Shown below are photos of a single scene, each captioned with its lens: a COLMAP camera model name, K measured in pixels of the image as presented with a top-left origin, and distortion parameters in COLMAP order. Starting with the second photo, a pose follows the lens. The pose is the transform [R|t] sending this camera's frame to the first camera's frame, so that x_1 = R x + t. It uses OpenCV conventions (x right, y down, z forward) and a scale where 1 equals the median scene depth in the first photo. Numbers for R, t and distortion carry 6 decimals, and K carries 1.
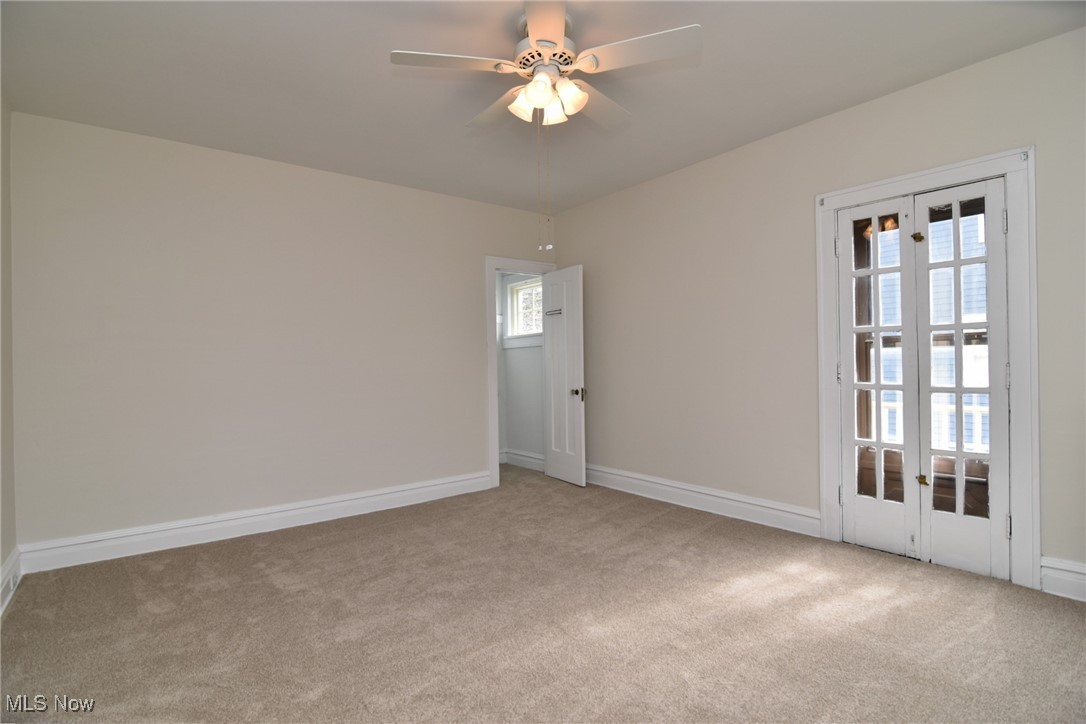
lens RADIAL K [[495.4, 0, 543.0], [0, 495.4, 362.0], [0, 0, 1]] dist [-0.000380, -0.000093]
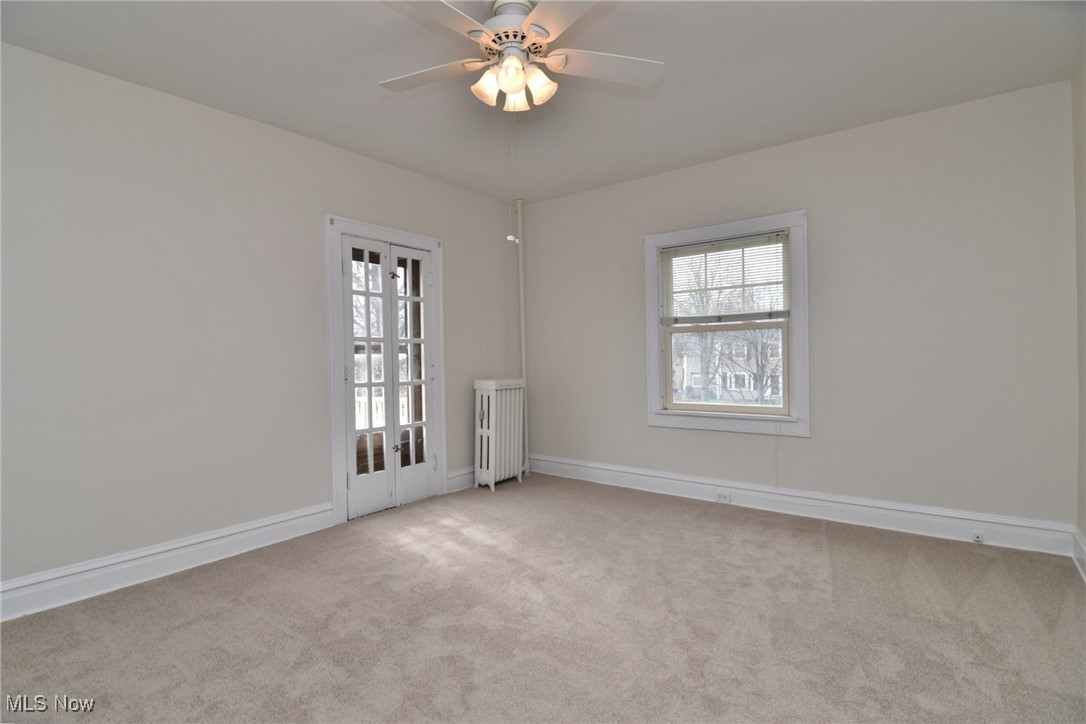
lens RADIAL K [[521.6, 0, 543.0], [0, 521.6, 362.0], [0, 0, 1]] dist [0.000916, 0.000219]
pose [[-0.186012, -0.000221, 0.982547, -0.735372], [0.017220, 0.999846, 0.003485, -0.005360], [-0.982397, 0.017568, -0.185979, 0.832132]]
